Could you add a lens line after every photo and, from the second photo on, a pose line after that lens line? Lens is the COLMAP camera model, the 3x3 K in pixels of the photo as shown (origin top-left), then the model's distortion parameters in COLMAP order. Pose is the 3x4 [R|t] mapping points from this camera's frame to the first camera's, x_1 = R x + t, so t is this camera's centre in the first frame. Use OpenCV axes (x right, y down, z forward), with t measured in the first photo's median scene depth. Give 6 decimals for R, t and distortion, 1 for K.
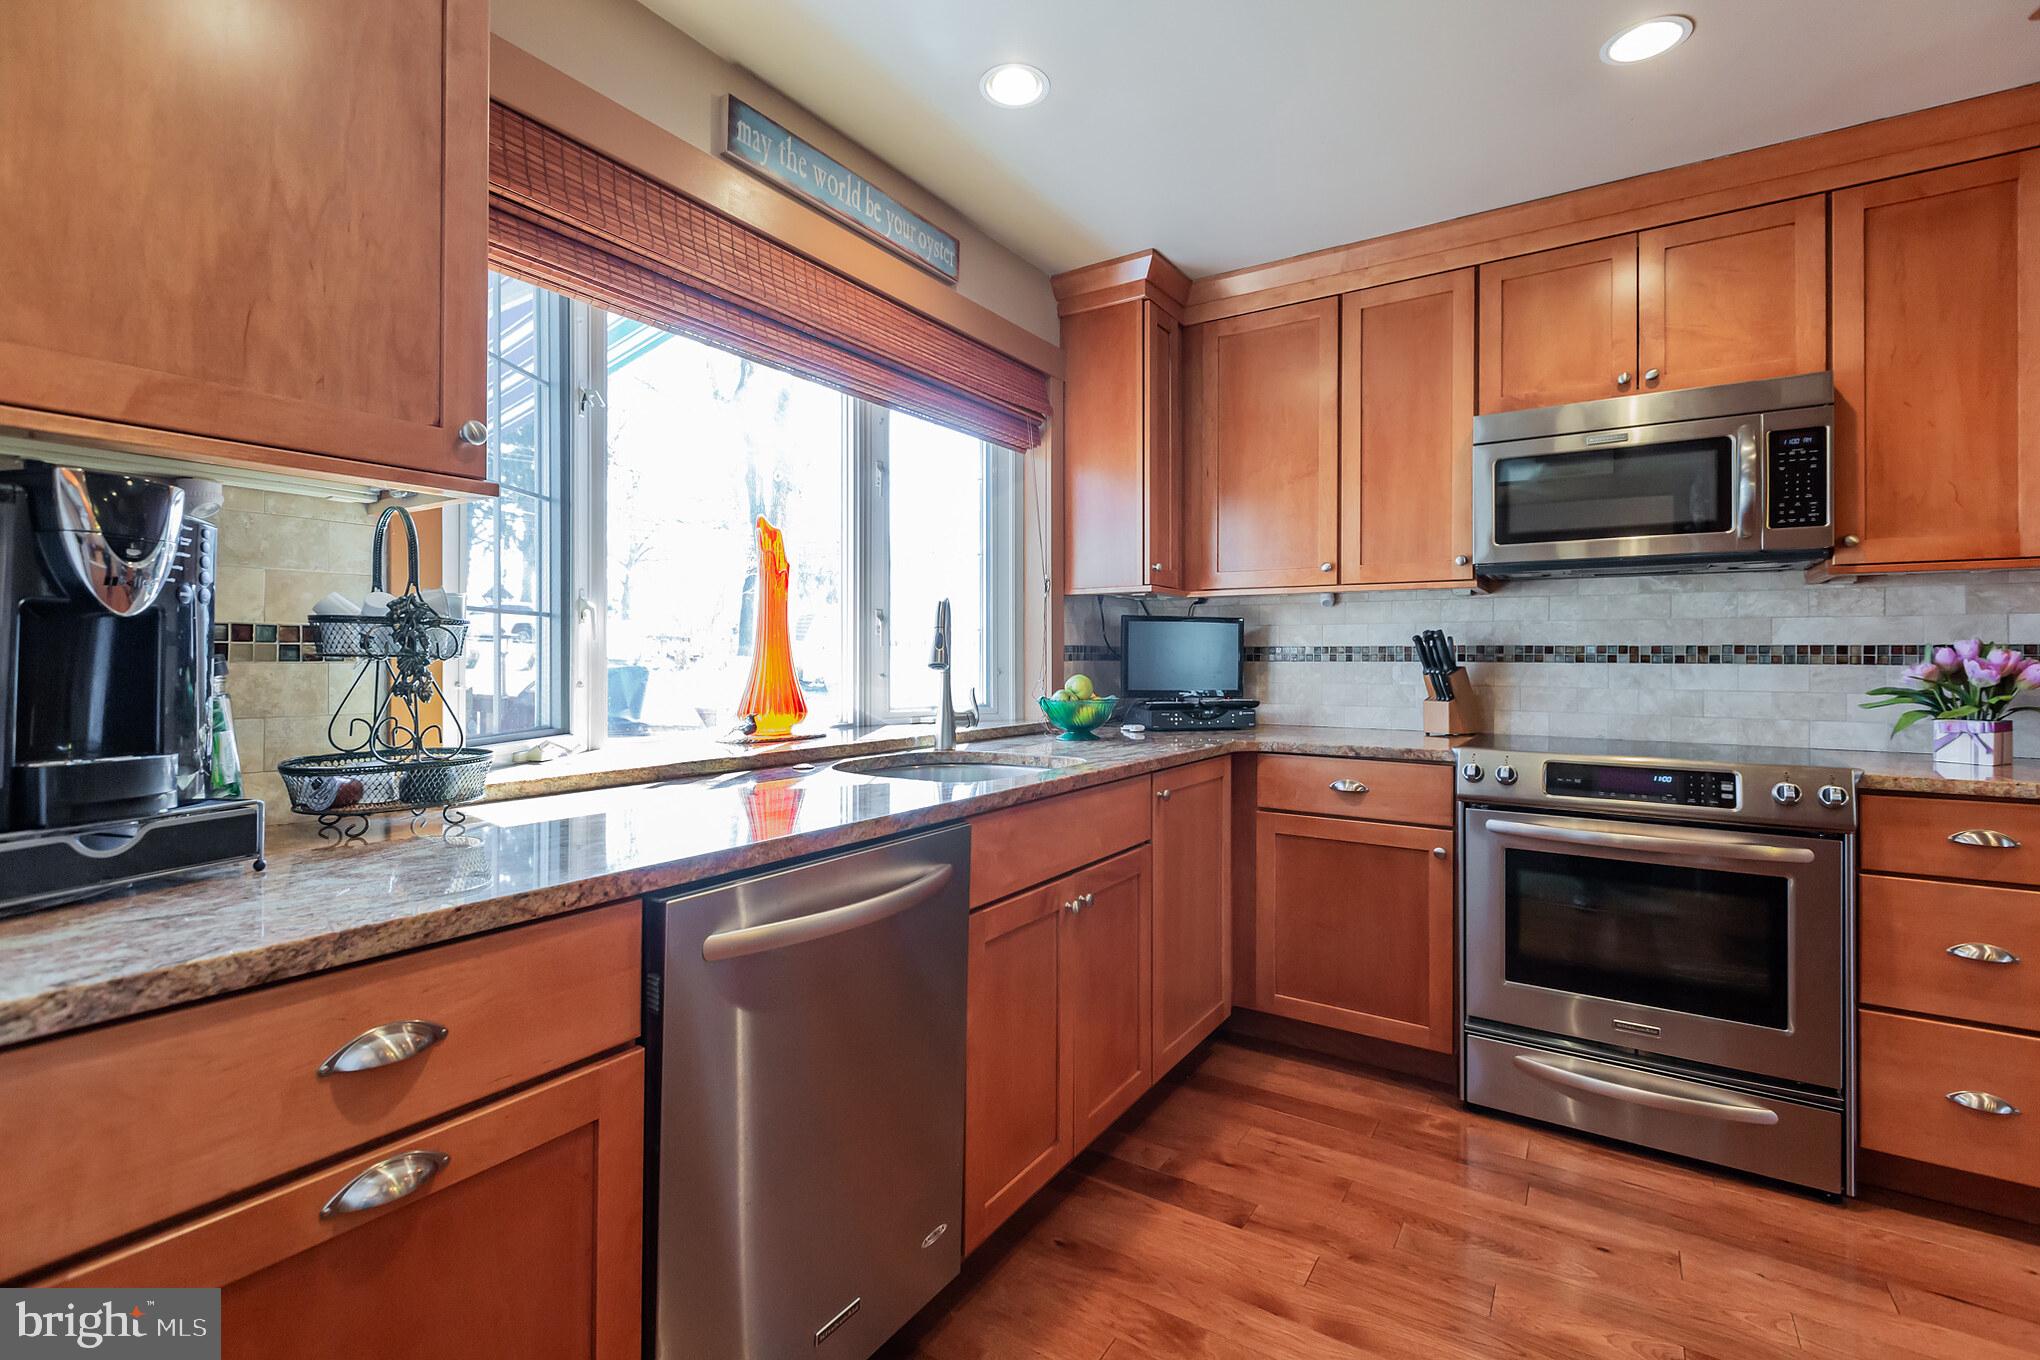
lens RADIAL K [[923.3, 0, 1018.8], [0, 923.3, 661.6], [0, 0, 1]] dist [-0.000936, -0.000168]
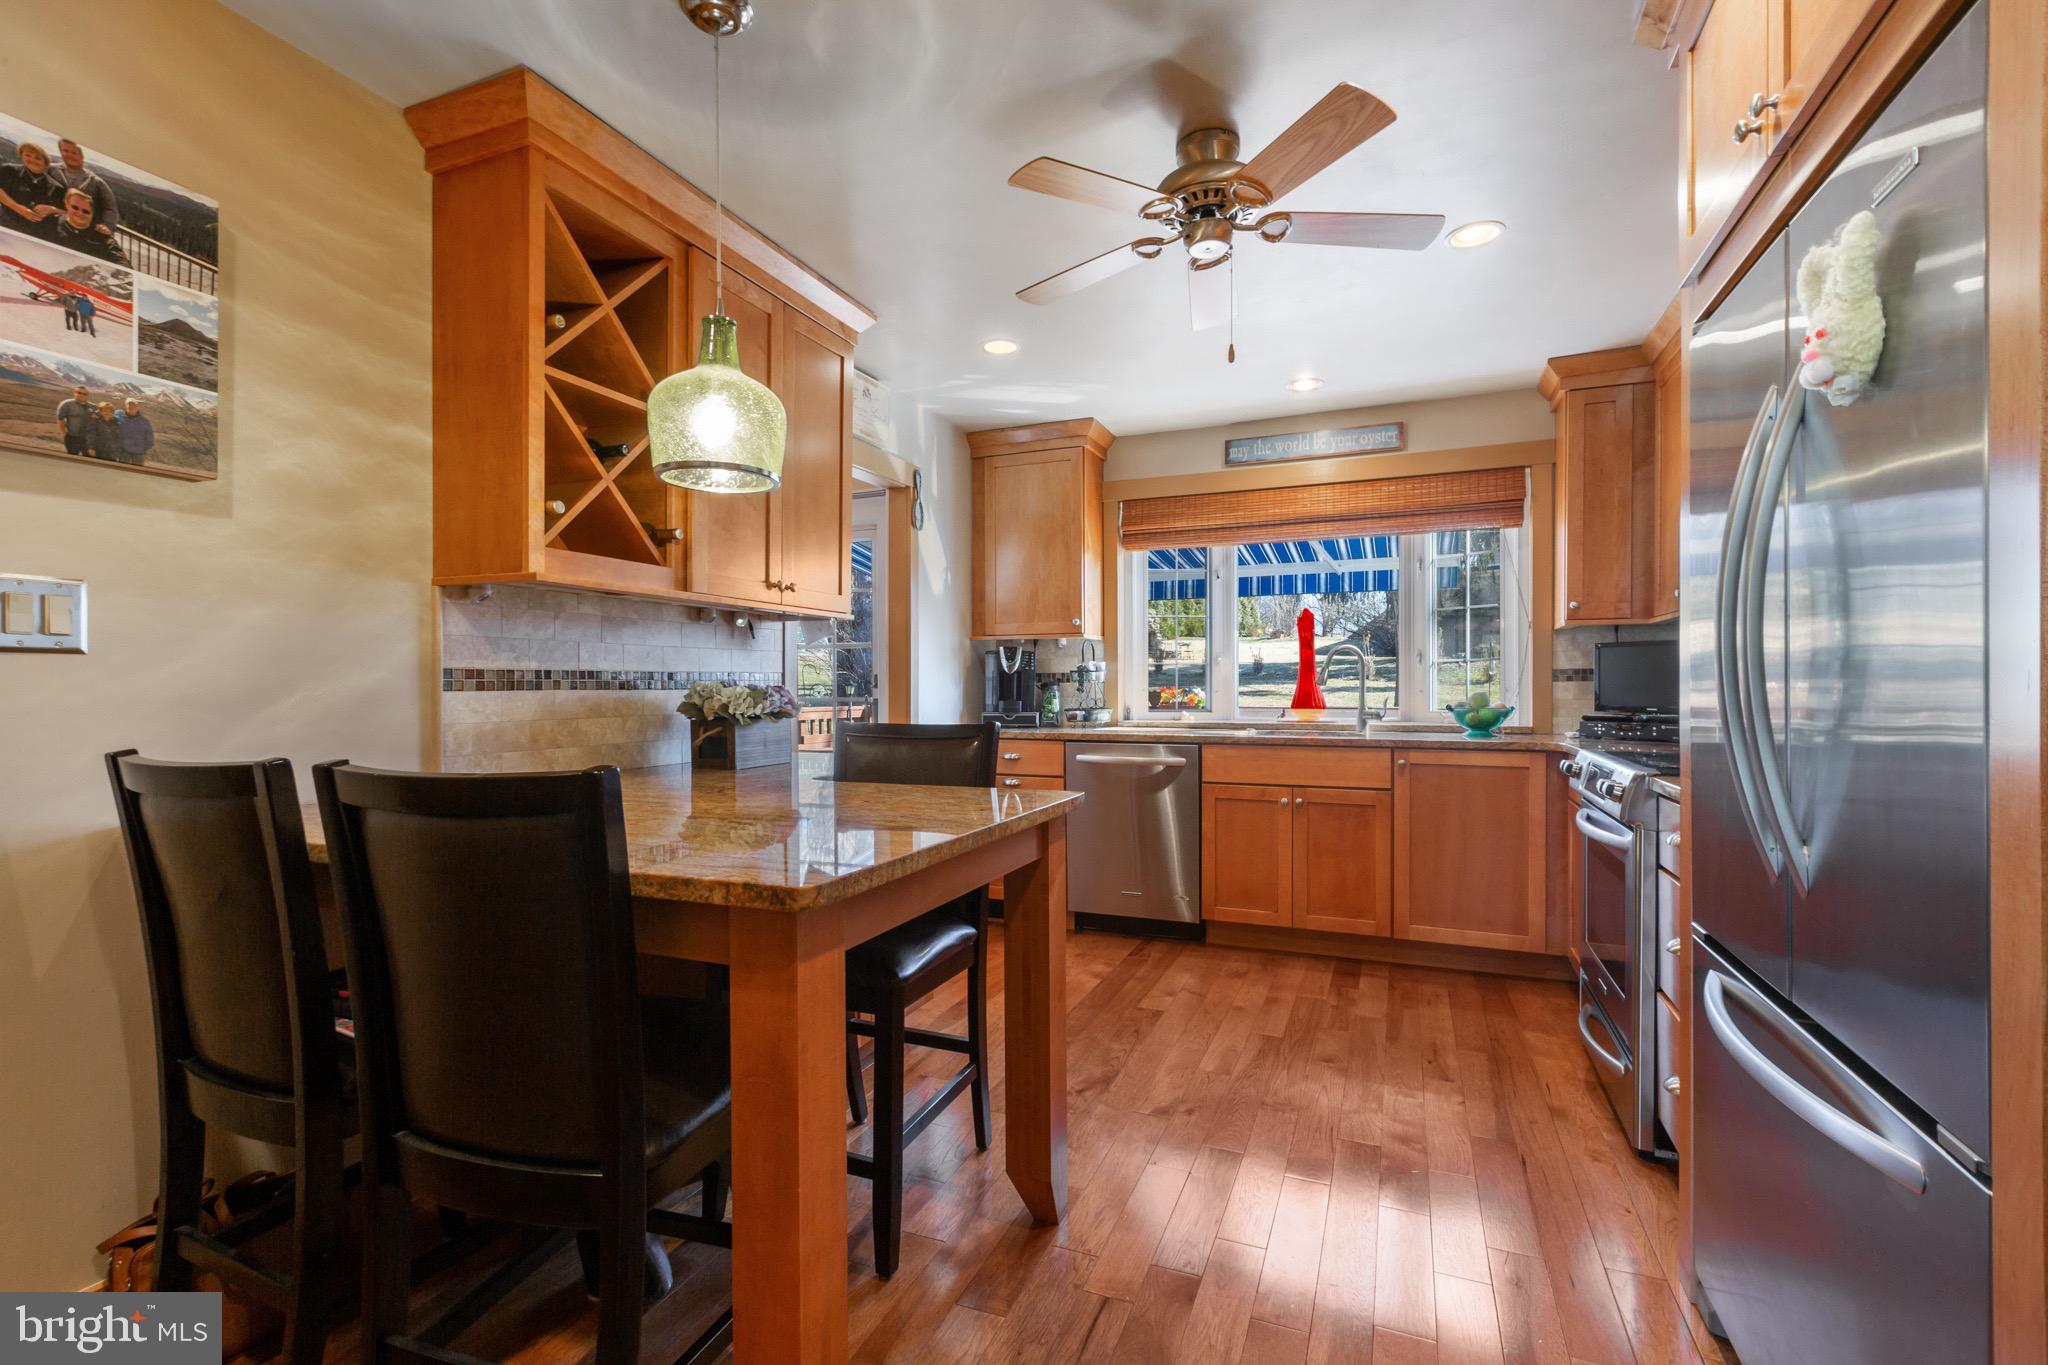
lens RADIAL K [[930.1, 0, 1021.9], [0, 930.1, 687.6], [0, 0, 1]] dist [0.000543, 0.000086]
pose [[0.187908, 0.000148, -0.982187, 2.036654], [-0.002398, 0.999997, -0.000308, 0.015174], [0.982184, 0.002413, 0.187908, 0.040413]]
